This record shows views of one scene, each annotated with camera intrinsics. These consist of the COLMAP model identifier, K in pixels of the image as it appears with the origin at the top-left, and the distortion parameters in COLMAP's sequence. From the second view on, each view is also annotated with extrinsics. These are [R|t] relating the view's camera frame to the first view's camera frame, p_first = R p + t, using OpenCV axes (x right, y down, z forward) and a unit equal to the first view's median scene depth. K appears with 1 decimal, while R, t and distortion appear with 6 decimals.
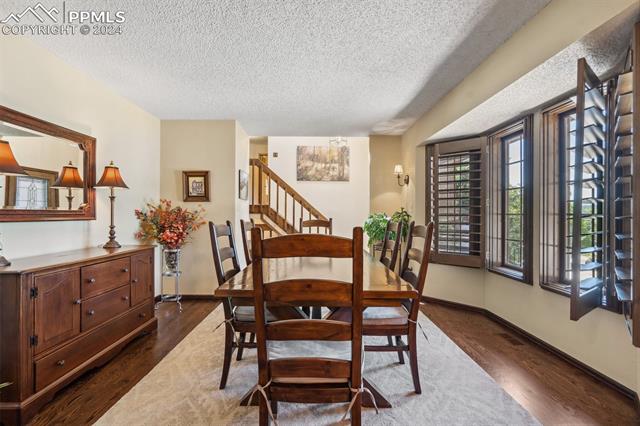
lens RADIAL K [[297.4, 0, 319.0], [0, 297.4, 214.0], [0, 0, 1]] dist [-0.001877, 0.000542]
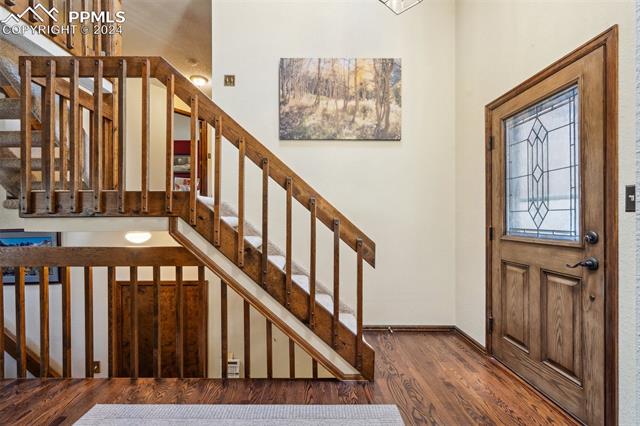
lens RADIAL K [[297.4, 0, 319.1], [0, 297.4, 210.6], [0, 0, 1]] dist [-0.001877, 0.000542]
pose [[0.999911, -0.007416, 0.011106, -0.026012], [0.007371, 0.999965, 0.004043, -0.008740], [-0.011135, -0.003961, 0.999930, 0.652129]]
